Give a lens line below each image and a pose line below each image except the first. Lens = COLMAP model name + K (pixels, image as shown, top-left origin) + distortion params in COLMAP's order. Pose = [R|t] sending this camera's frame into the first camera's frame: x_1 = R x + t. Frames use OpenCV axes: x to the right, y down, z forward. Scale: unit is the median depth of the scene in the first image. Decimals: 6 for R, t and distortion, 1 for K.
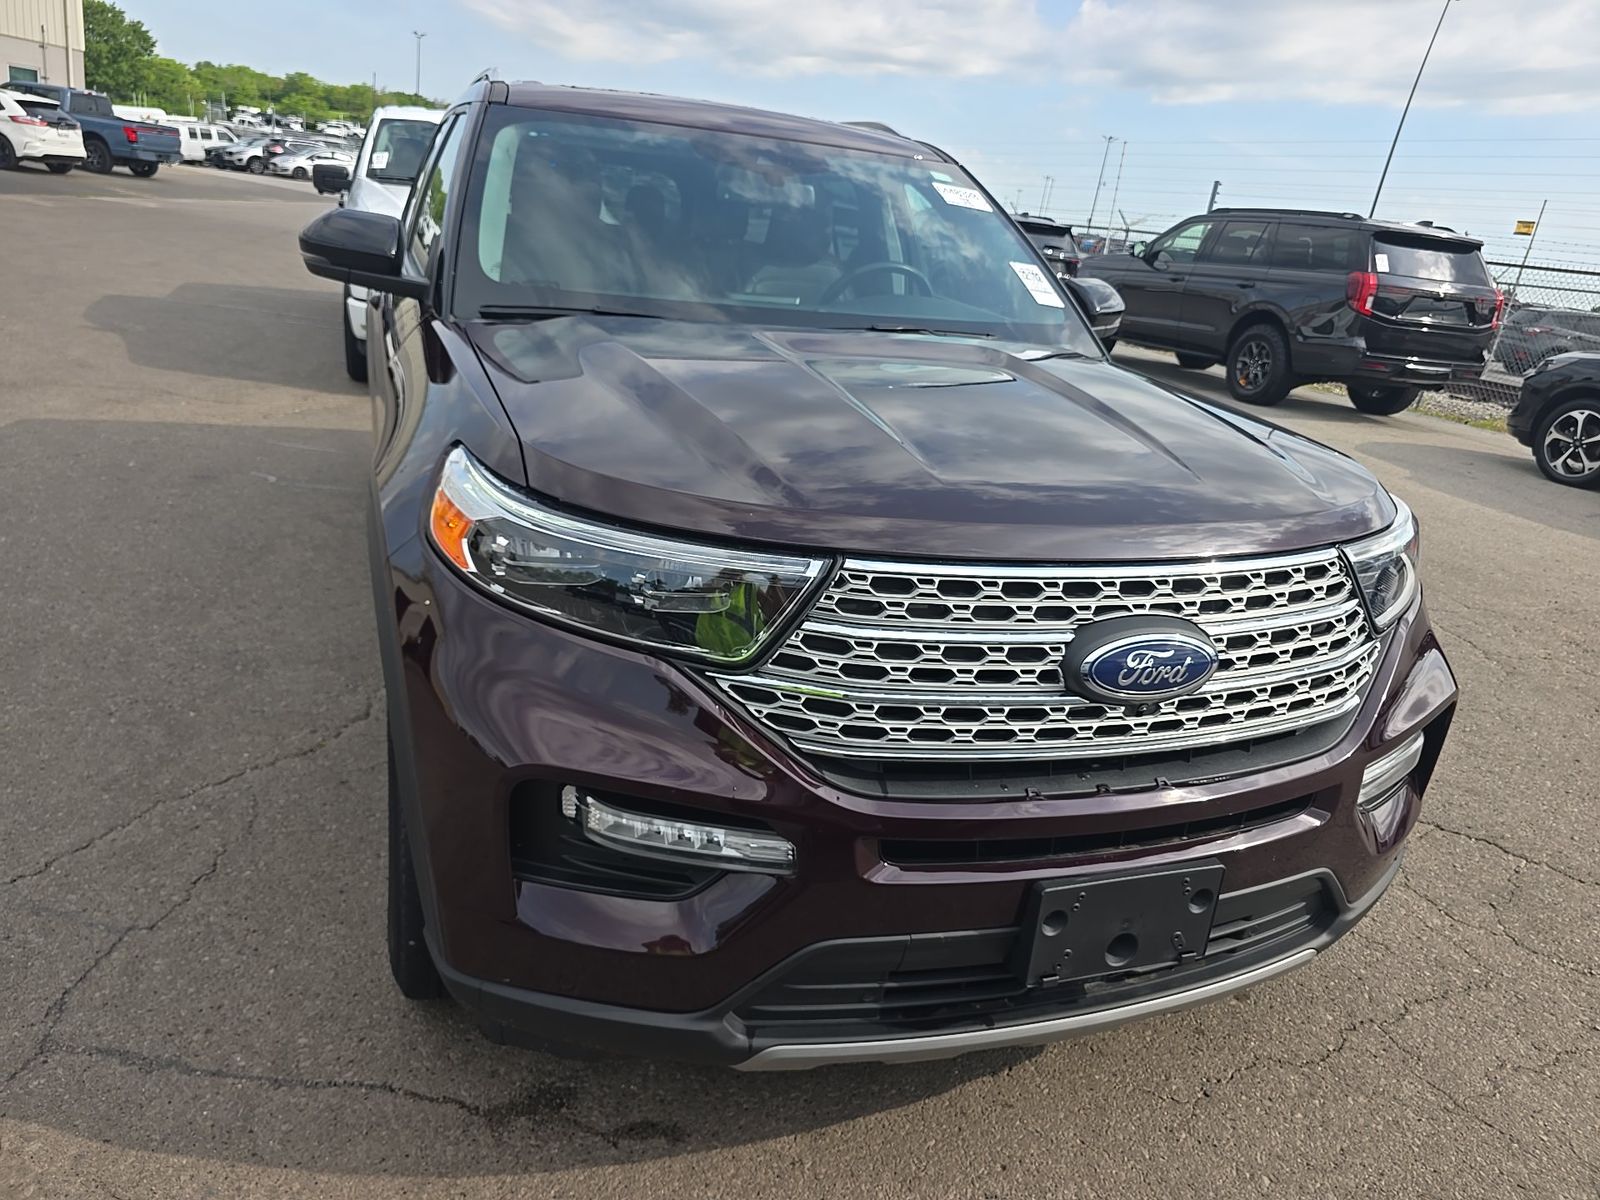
lens RADIAL K [[1154.7, 0, 800.3], [0, 1154.7, 601.8], [0, 0, 1]] dist [0.051834, -0.057026]
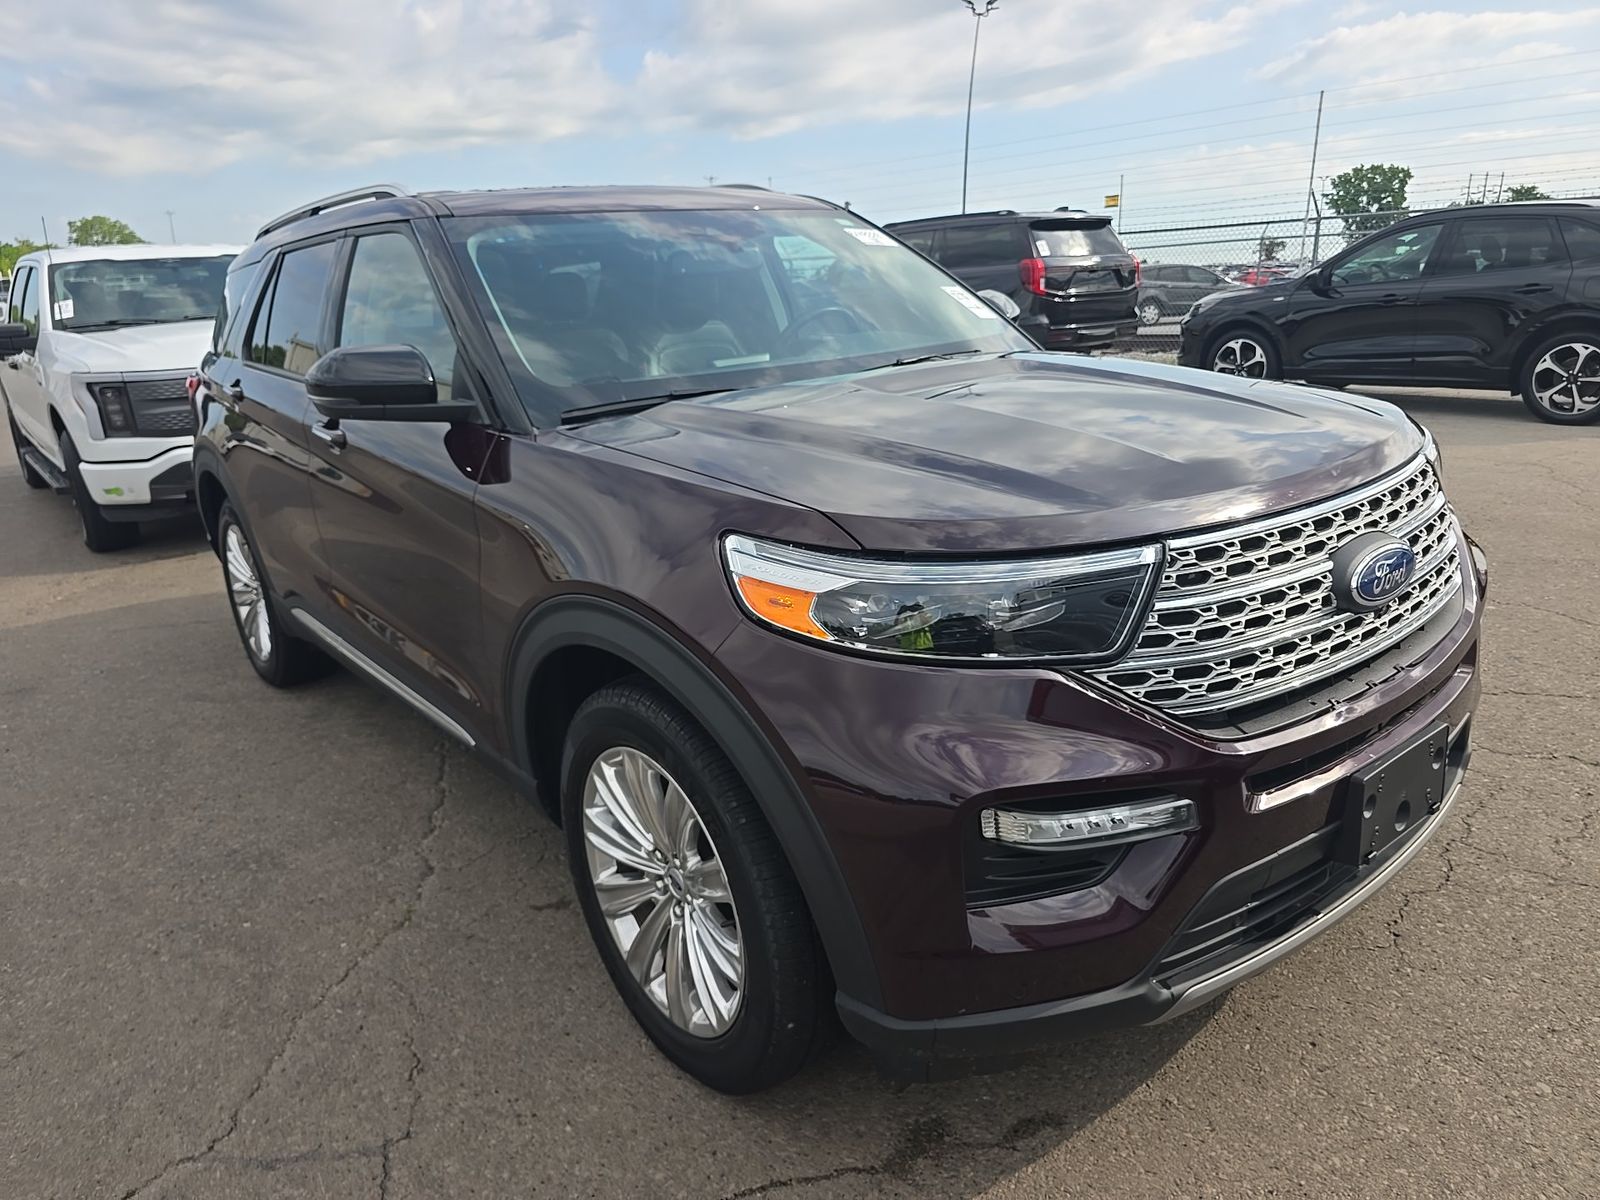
lens RADIAL K [[1154.7, 0, 800.3], [0, 1154.7, 601.8], [0, 0, 1]] dist [0.051834, -0.057026]
pose [[0.930252, -0.241894, 0.275897, -0.476613], [0.252777, 0.967516, -0.004023, -0.050763], [-0.265962, 0.073482, 0.961179, 0.007582]]
